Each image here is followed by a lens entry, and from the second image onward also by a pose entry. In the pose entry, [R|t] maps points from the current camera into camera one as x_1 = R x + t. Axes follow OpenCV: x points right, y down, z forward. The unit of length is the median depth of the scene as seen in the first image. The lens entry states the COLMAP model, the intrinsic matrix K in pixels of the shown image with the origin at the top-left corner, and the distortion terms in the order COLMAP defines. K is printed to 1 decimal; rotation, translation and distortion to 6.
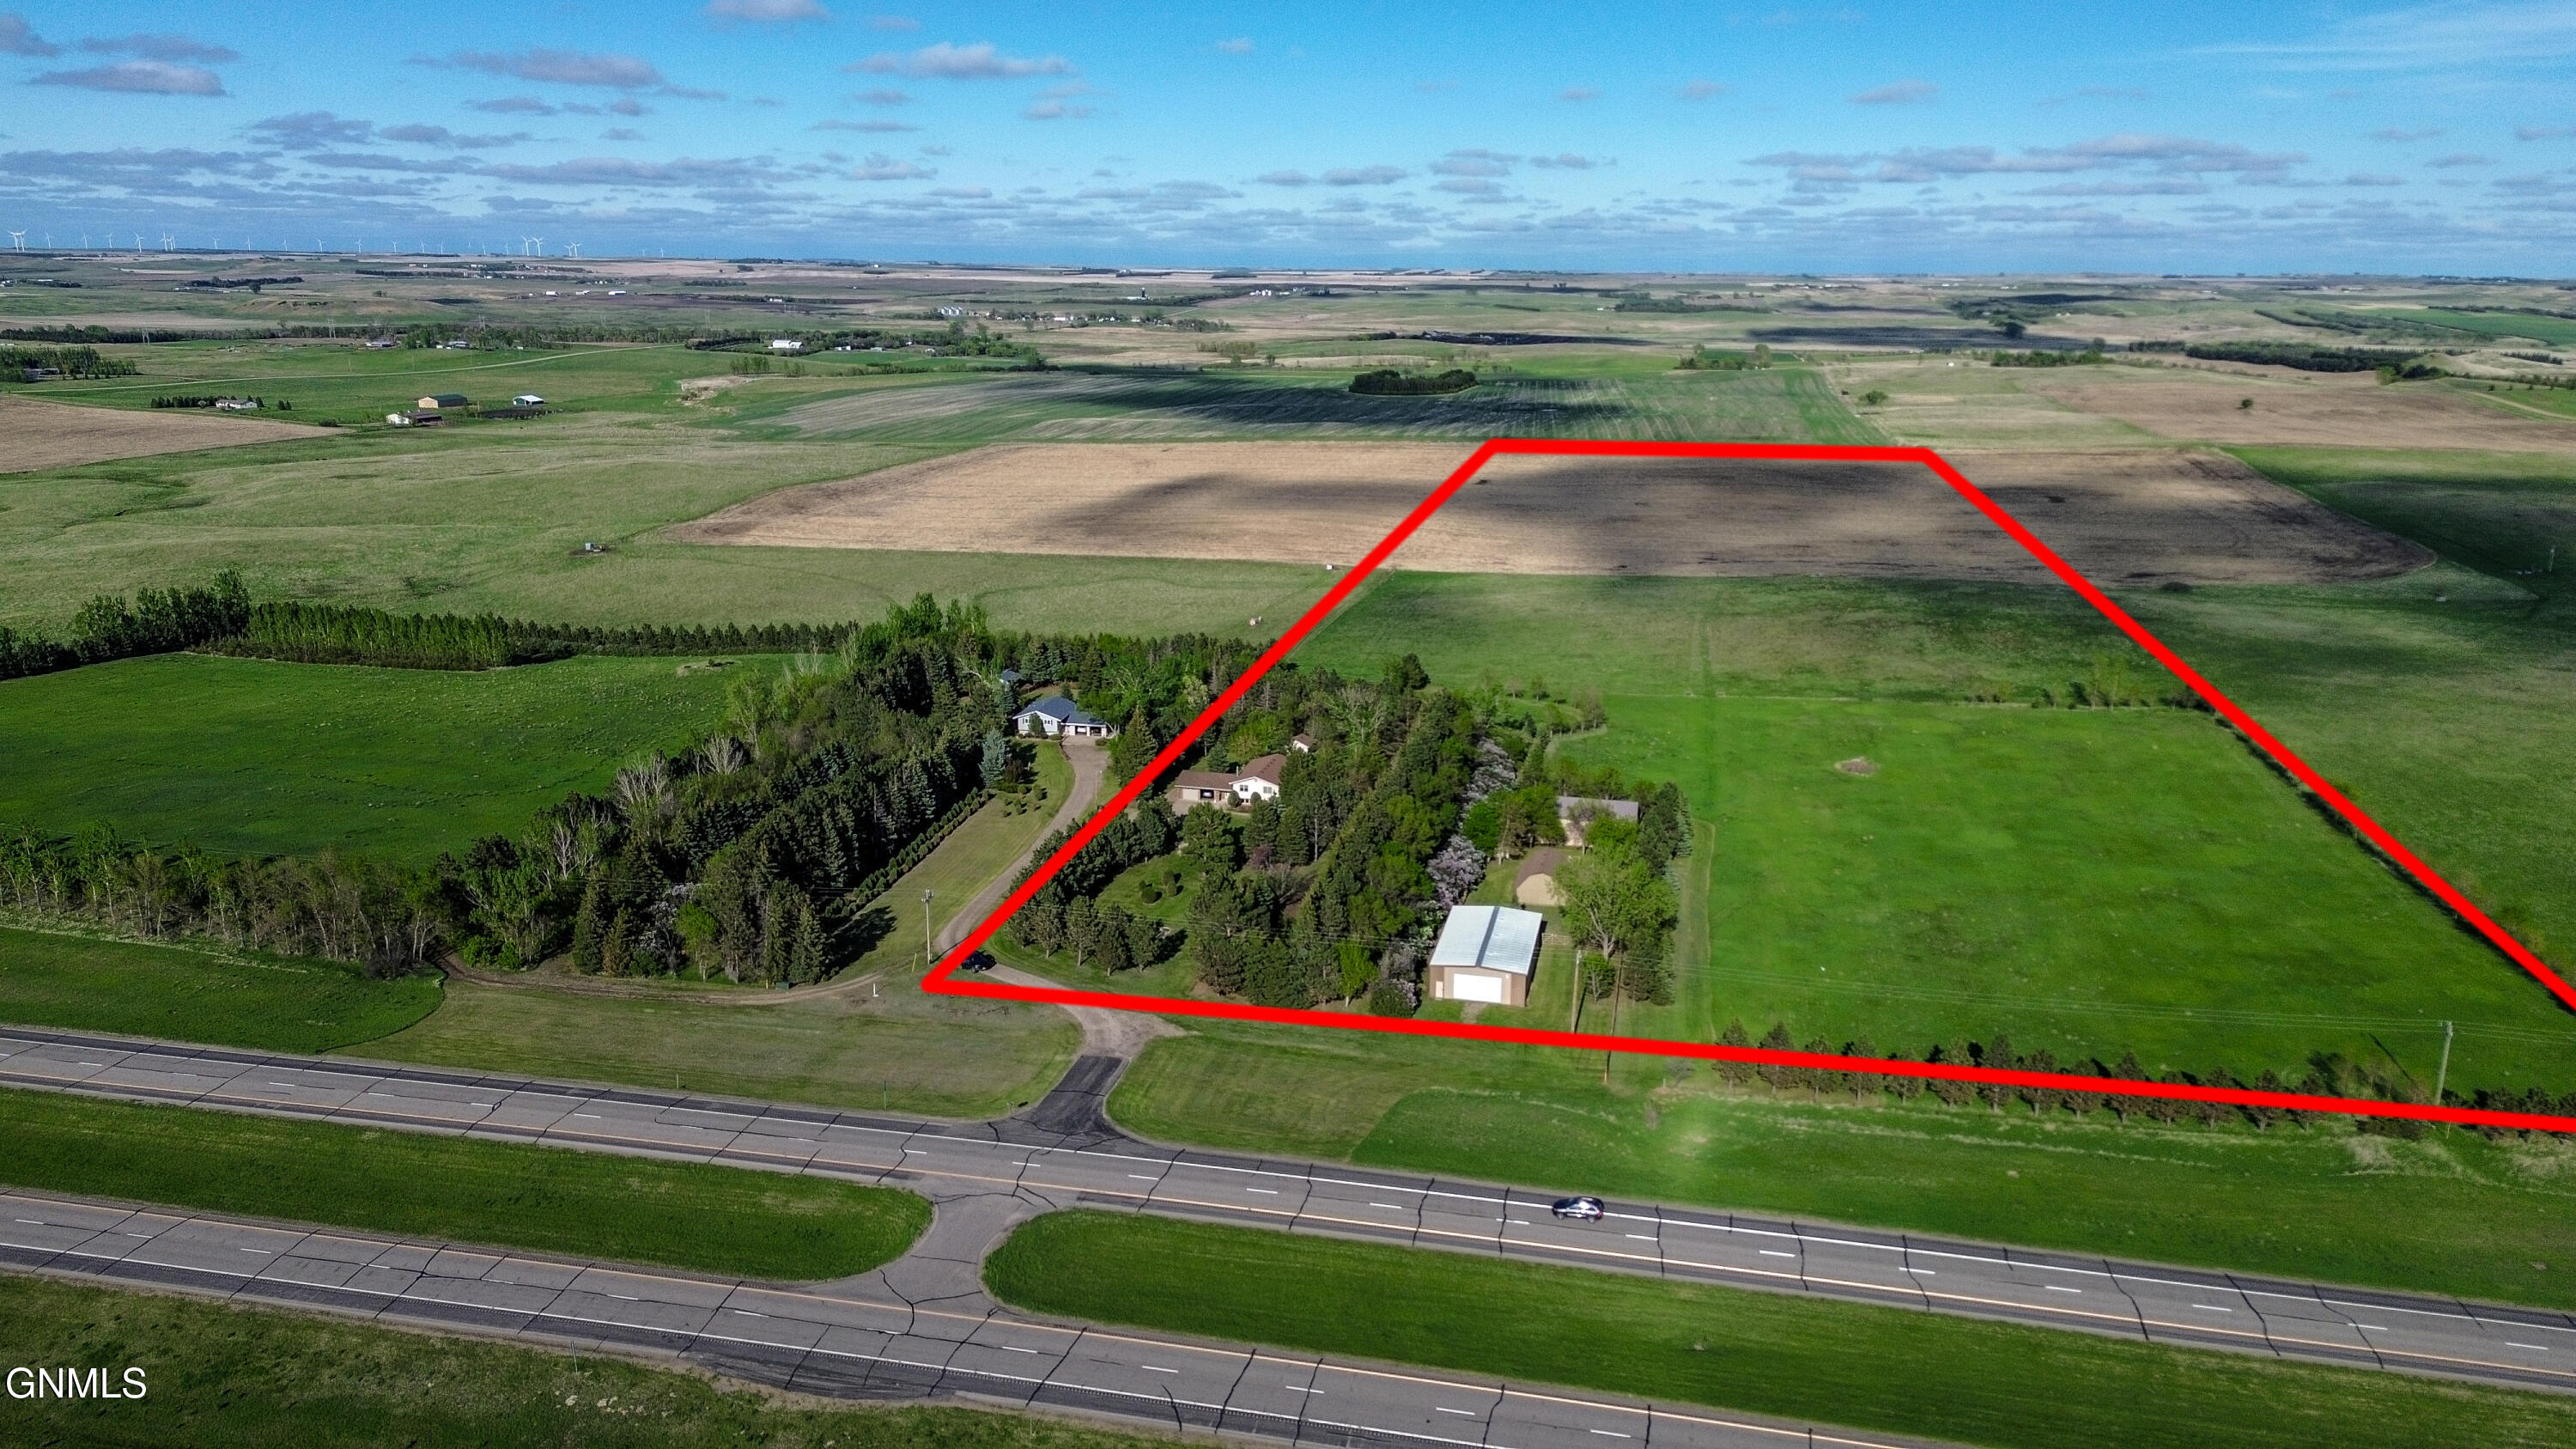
lens RADIAL K [[1805.9, 0, 1301.7], [0, 1805.9, 719.0], [0, 0, 1]] dist [0.069852, -0.060311]
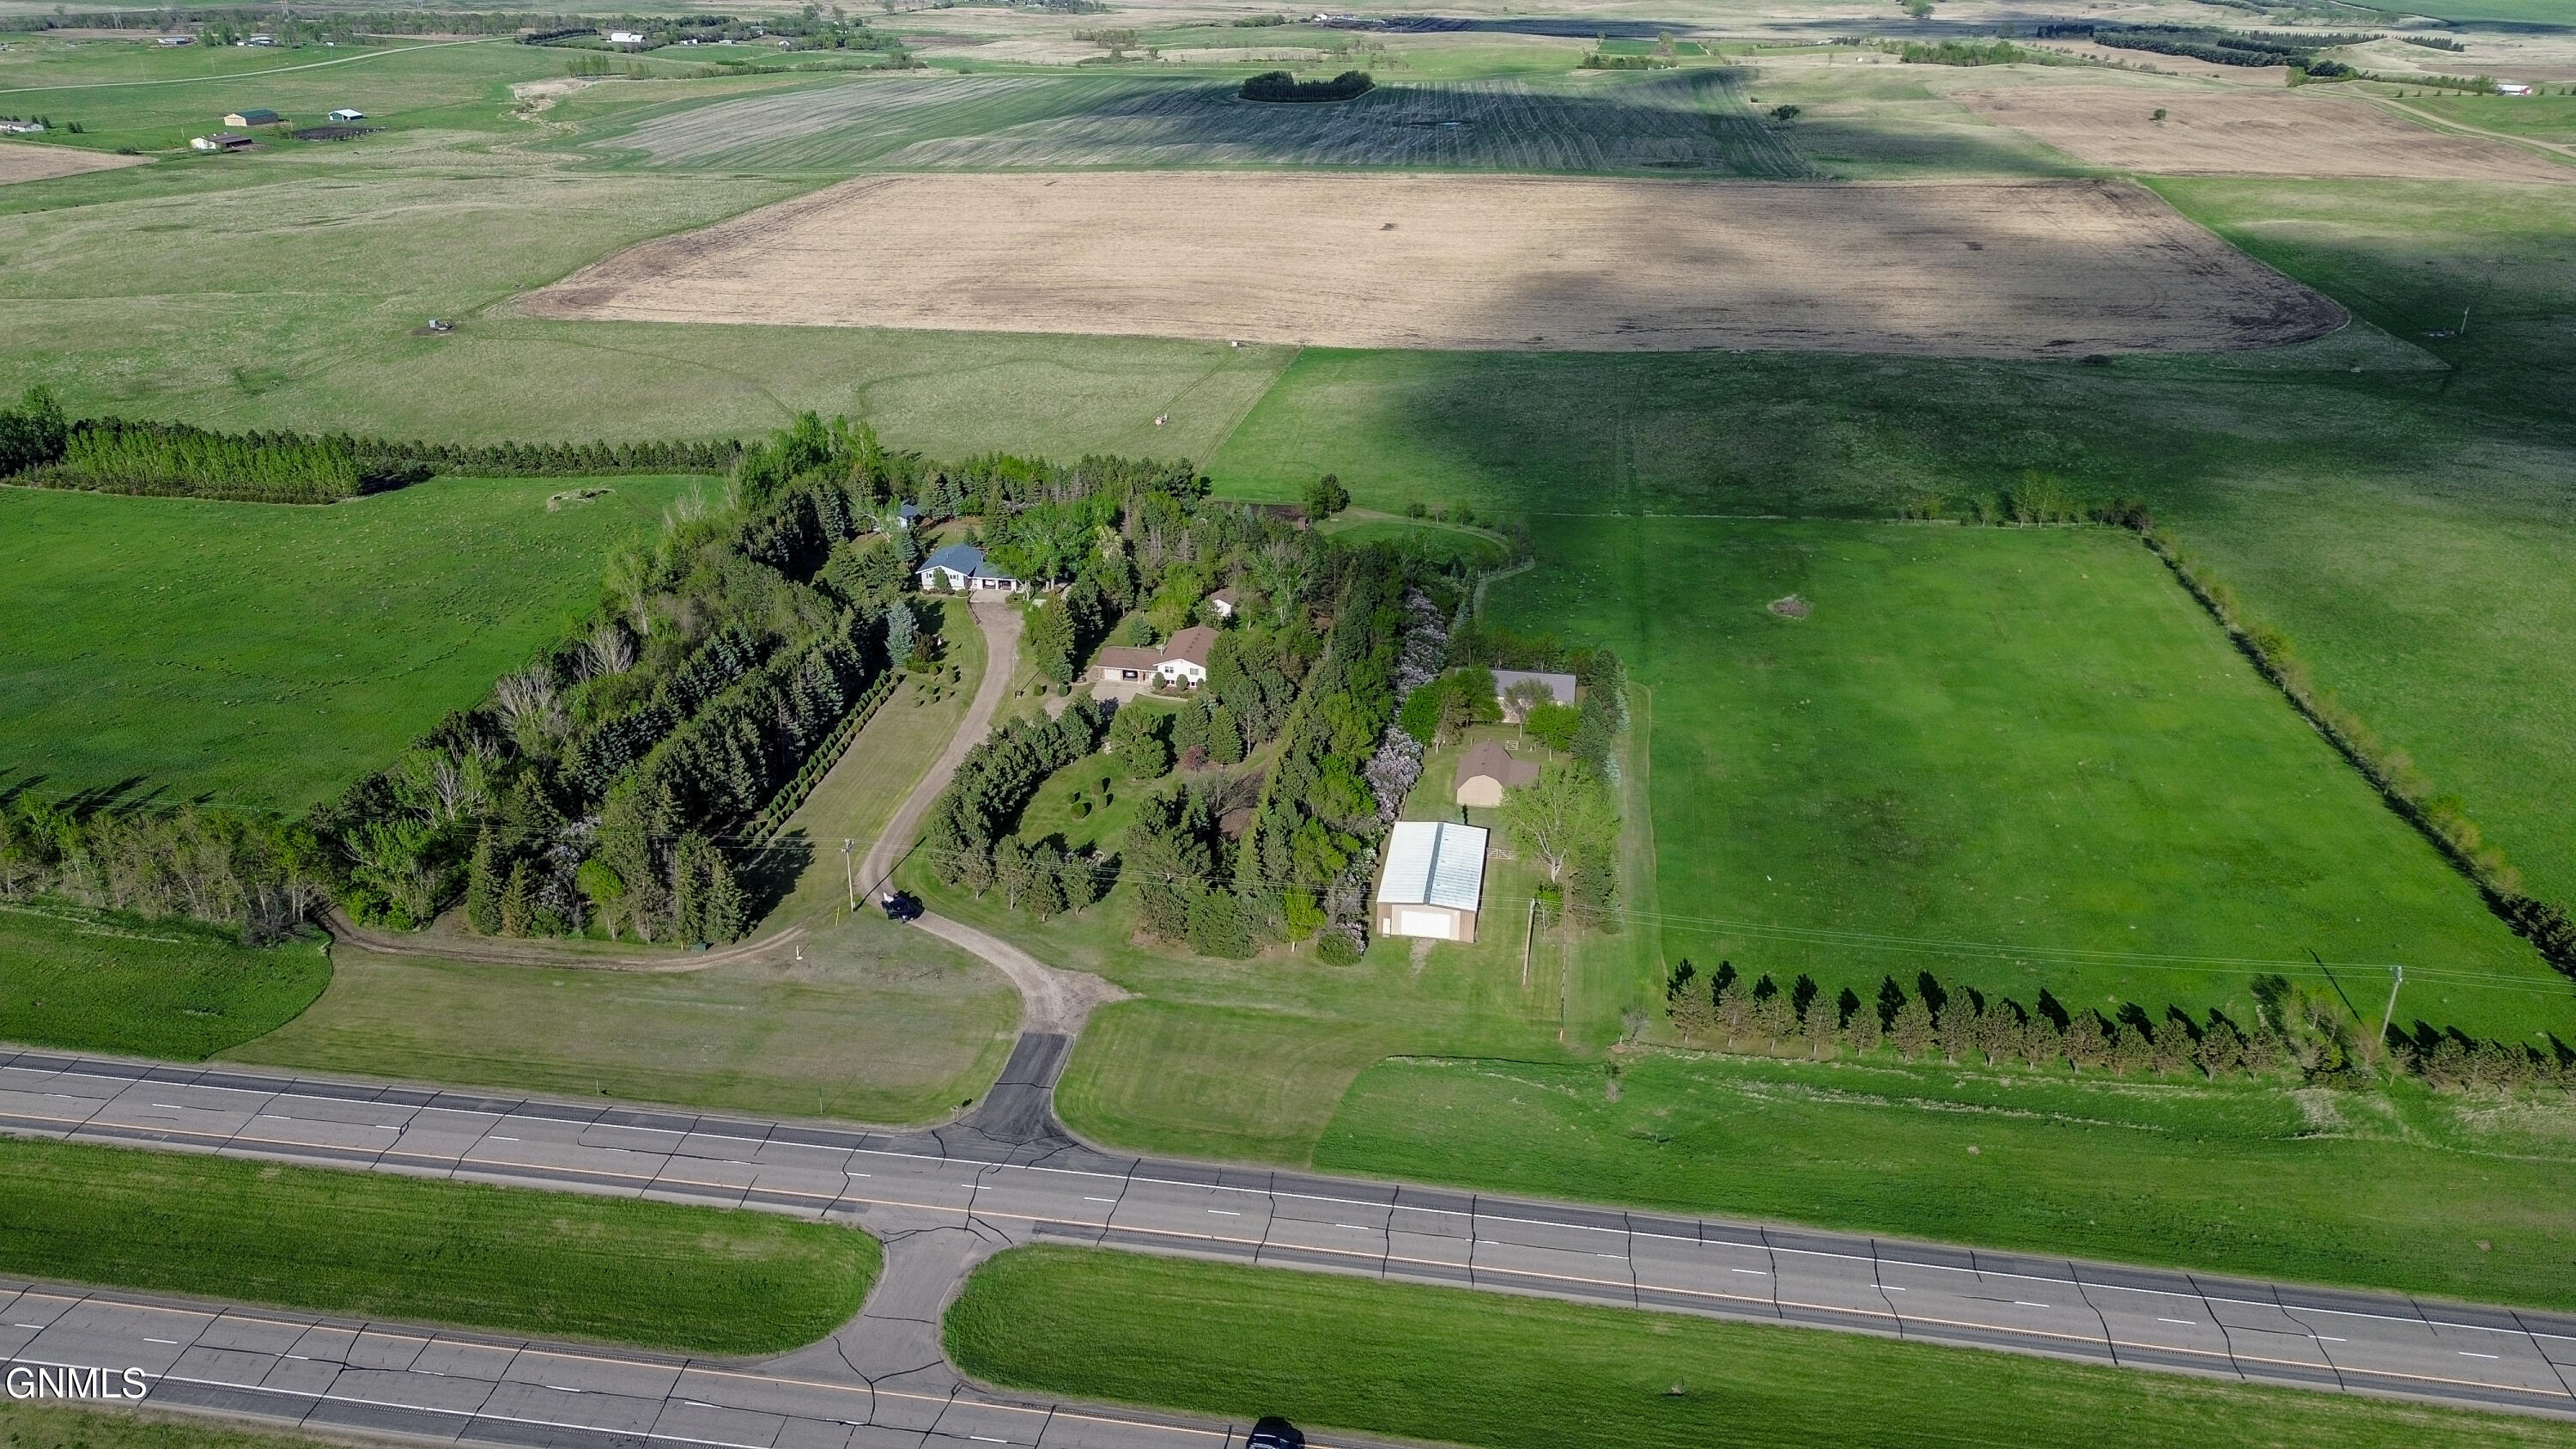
lens RADIAL K [[1805.9, 0, 1298.8], [0, 1805.9, 719.6], [0, 0, 1]] dist [0.069852, -0.060311]
pose [[0.998143, -0.023393, 0.056248, -0.016189], [0.013727, 0.985953, 0.166456, -0.086357], [-0.059352, -0.165375, 0.984443, 0.044766]]
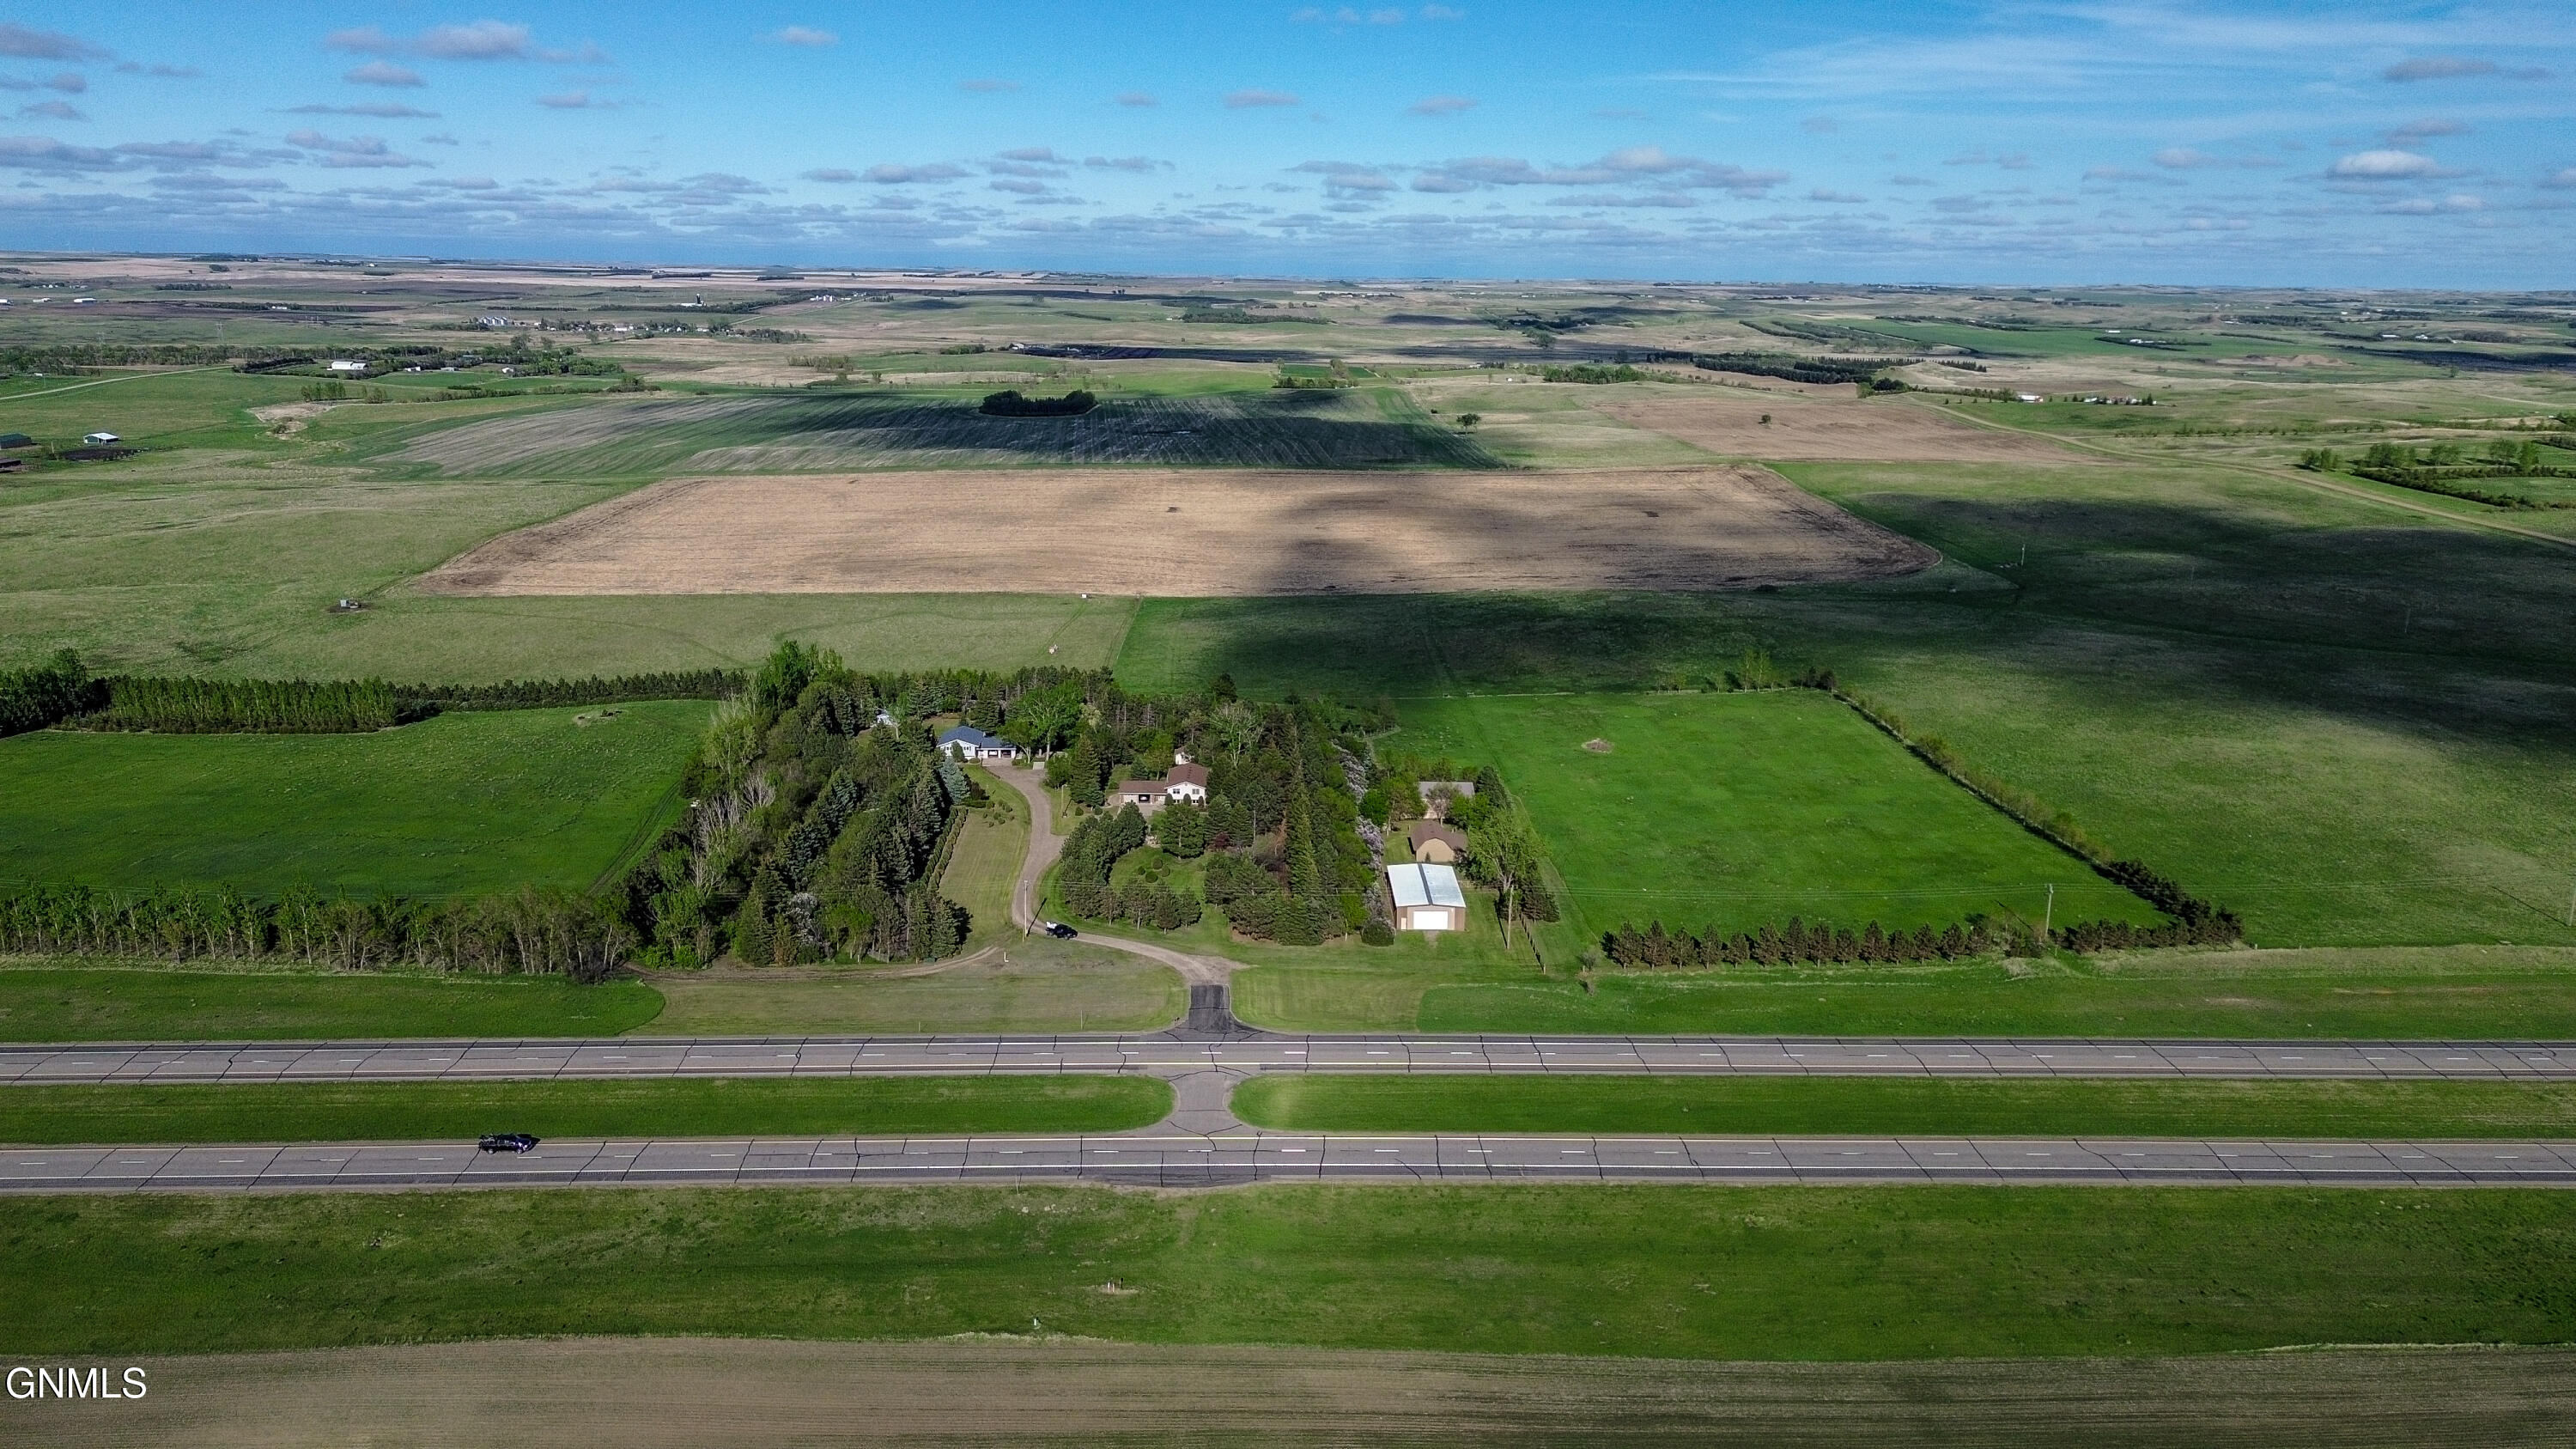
lens RADIAL K [[1805.9, 0, 1300.3], [0, 1805.9, 714.0], [0, 0, 1]] dist [0.069852, -0.060311]
pose [[0.970275, -0.054178, 0.235861, -0.224504], [0.054675, 0.998494, 0.004435, -0.015209], [-0.235746, 0.008593, 0.971777, -0.231982]]
